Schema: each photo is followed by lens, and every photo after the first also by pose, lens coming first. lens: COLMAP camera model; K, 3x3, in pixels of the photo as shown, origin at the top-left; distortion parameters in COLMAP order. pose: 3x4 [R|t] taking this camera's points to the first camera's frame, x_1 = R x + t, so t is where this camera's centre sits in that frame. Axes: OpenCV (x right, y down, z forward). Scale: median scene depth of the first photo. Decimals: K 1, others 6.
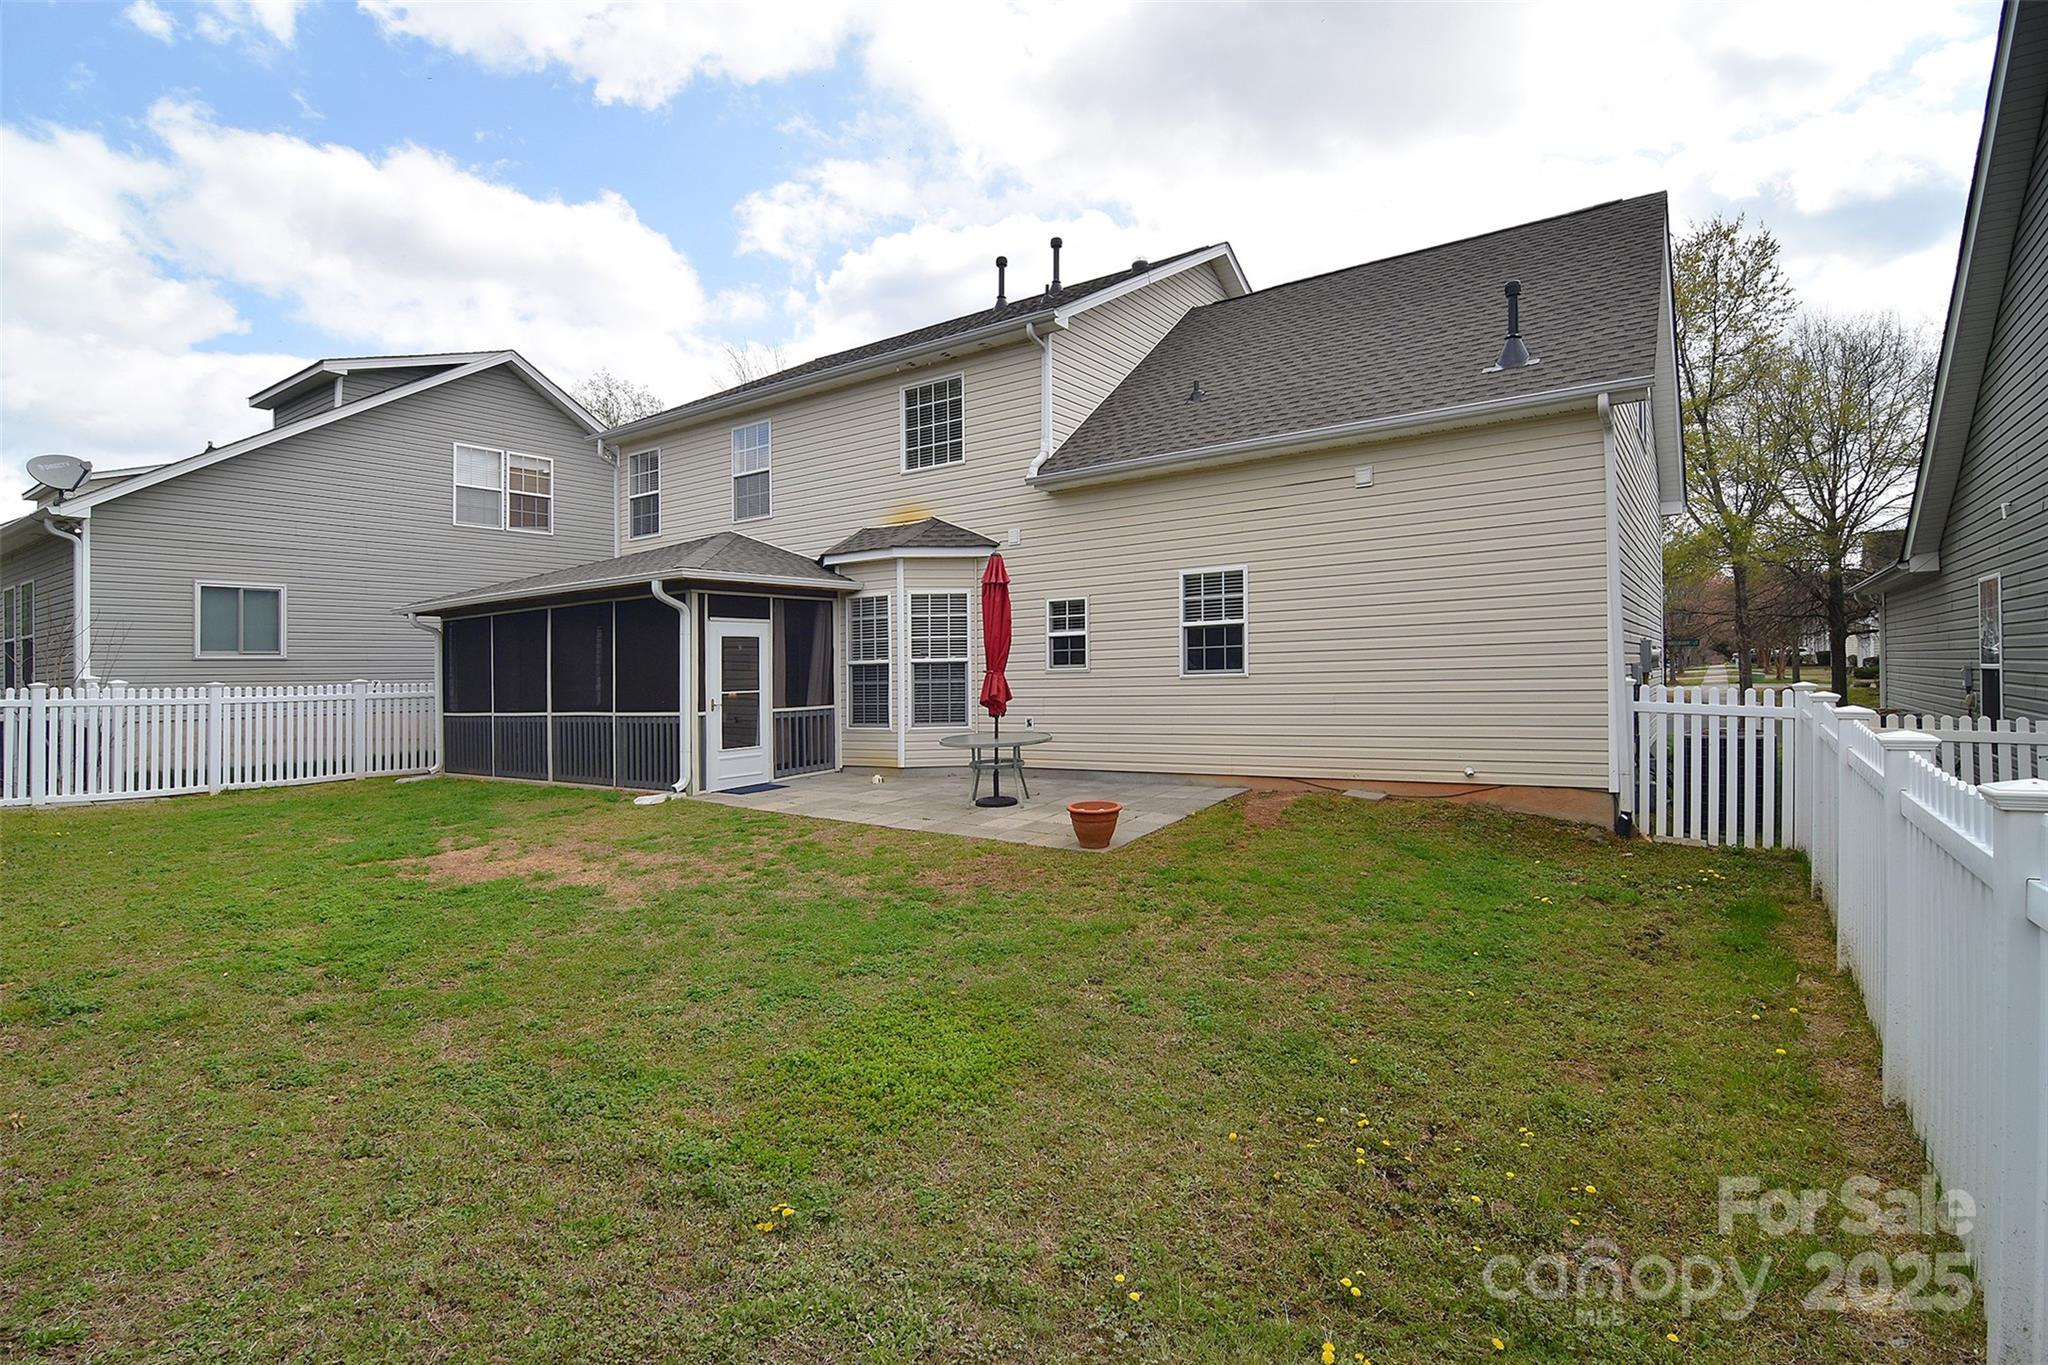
lens RADIAL K [[995.9, 0, 1021.1], [0, 995.9, 689.0], [0, 0, 1]] dist [-0.012252, -0.007118]
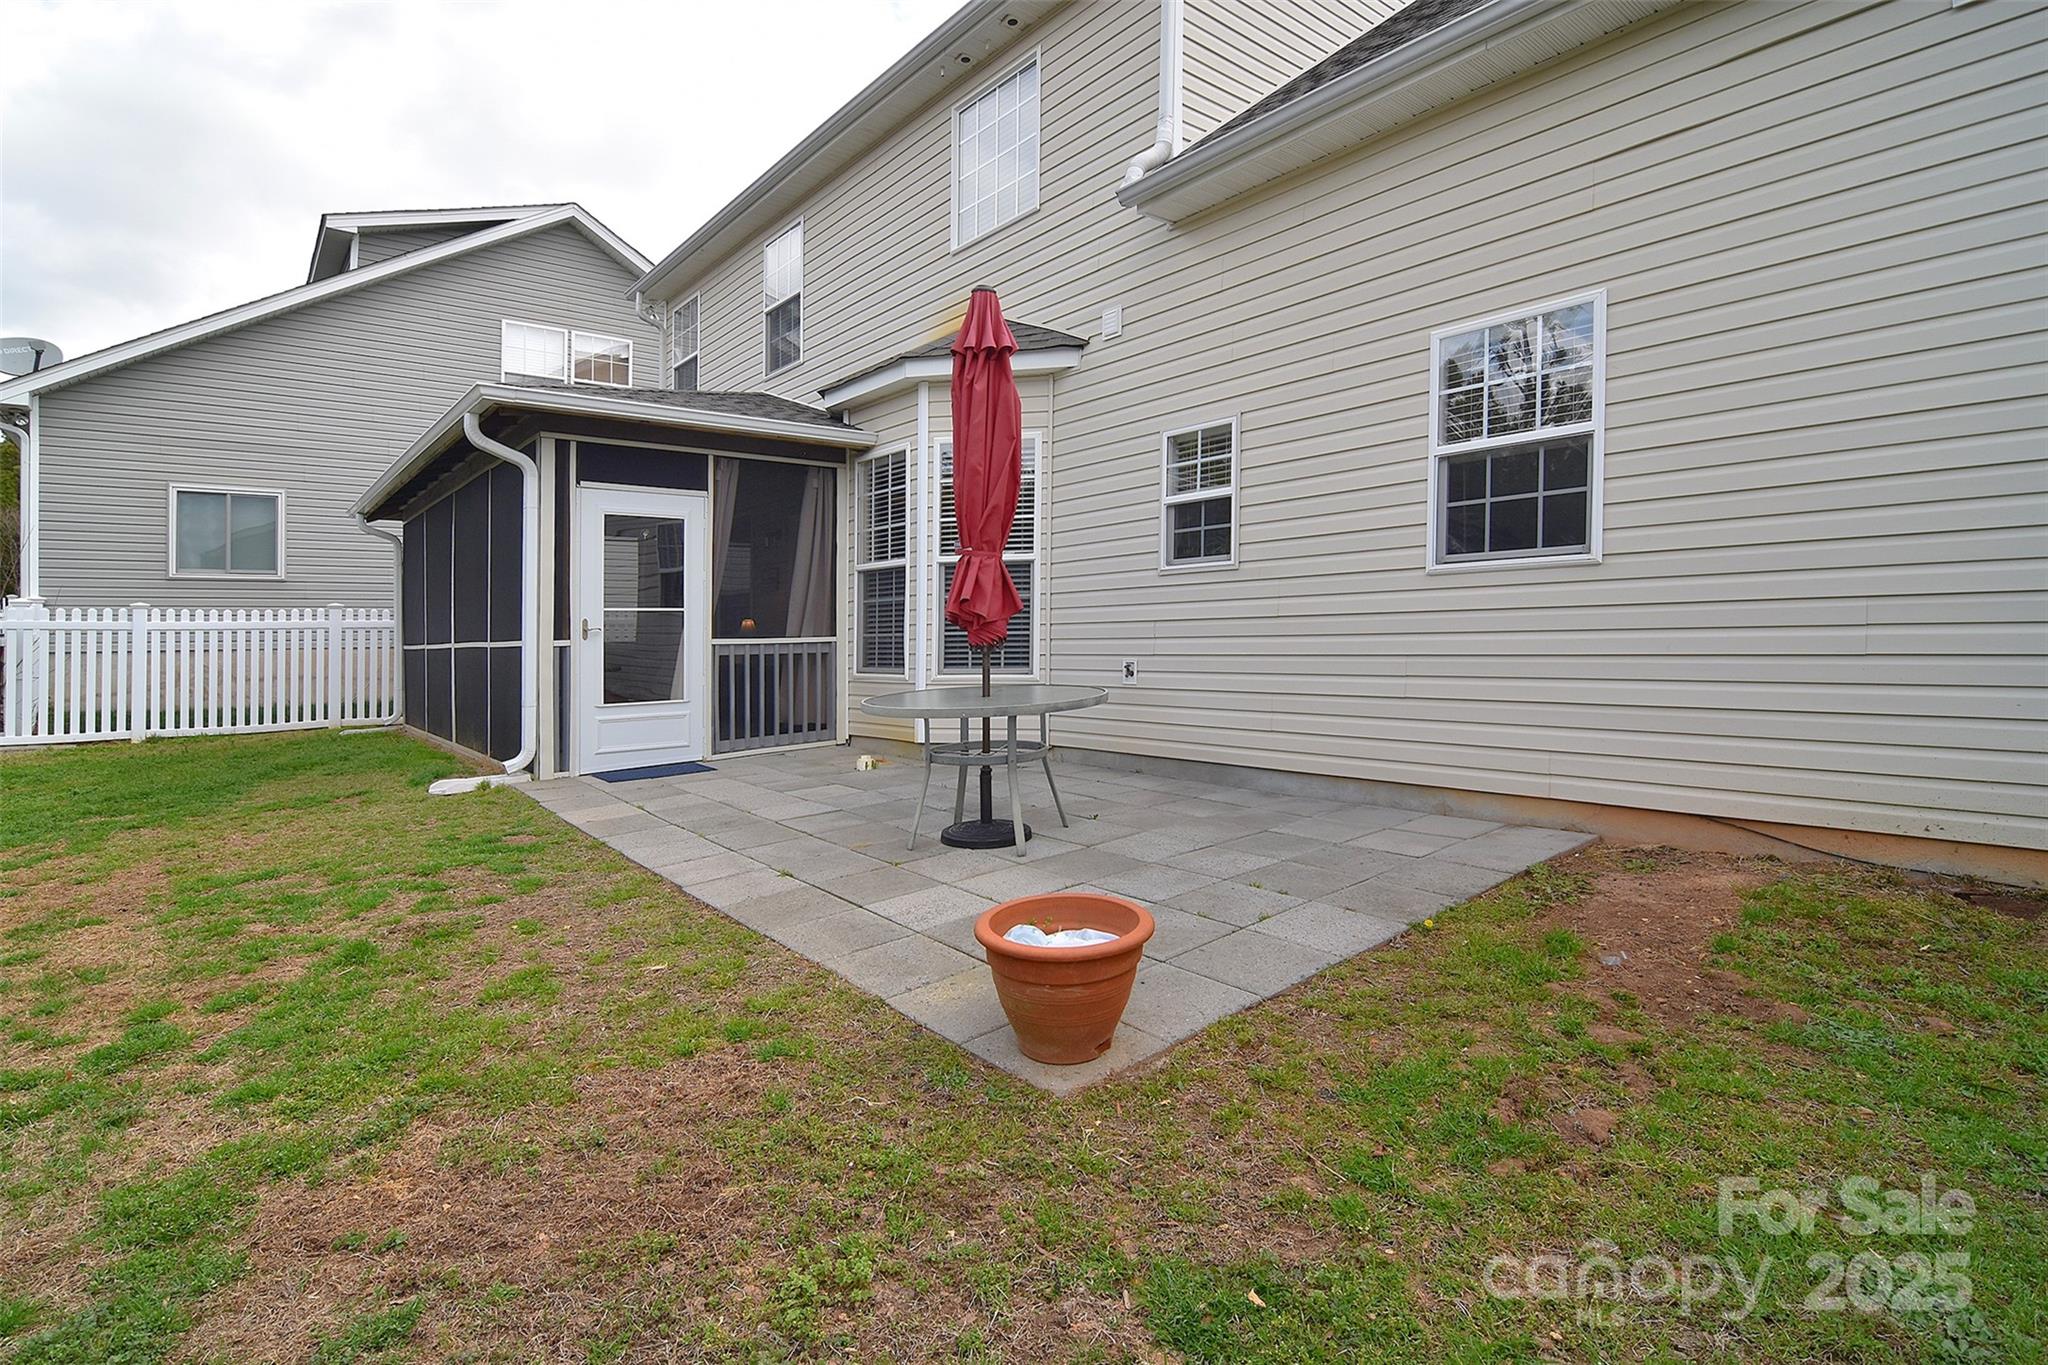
lens RADIAL K [[995.9, 0, 1012.5], [0, 995.9, 683.8], [0, 0, 1]] dist [-0.012252, -0.007118]
pose [[0.959894, 0.022563, -0.279453, 0.097539], [-0.012132, 0.999166, 0.039000, 0.021435], [0.280100, -0.034045, 0.959367, 0.474614]]
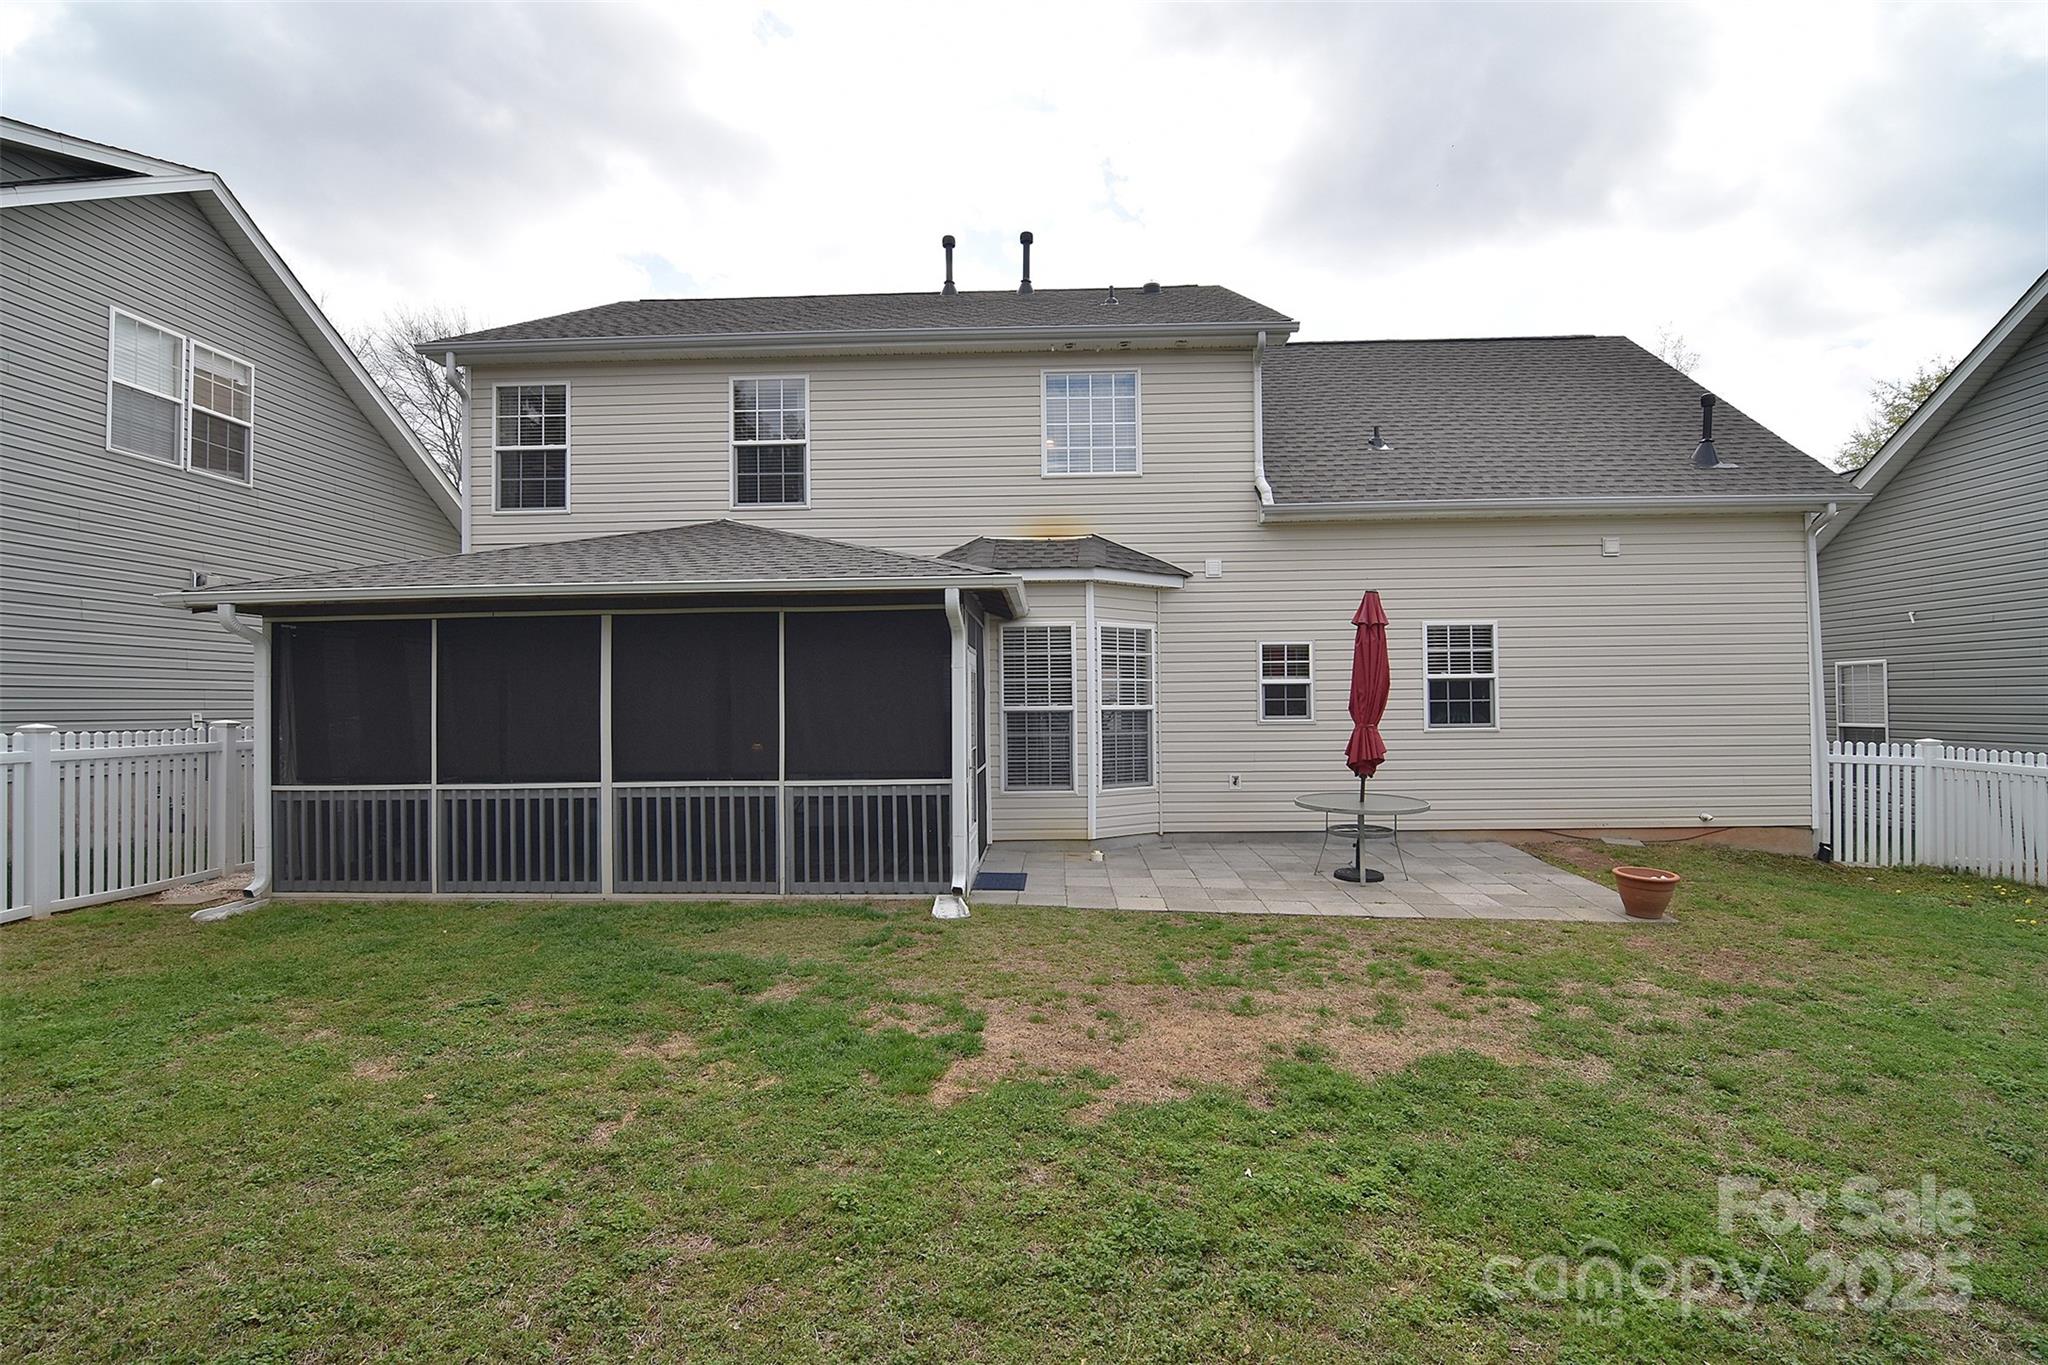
lens RADIAL K [[995.9, 0, 1031.1], [0, 995.9, 716.4], [0, 0, 1]] dist [-0.012252, -0.007118]
pose [[0.840814, 0.009712, 0.541237, -0.627216], [-0.003015, 0.999908, -0.013259, -0.010722], [-0.541315, 0.009516, 0.840766, 0.358970]]
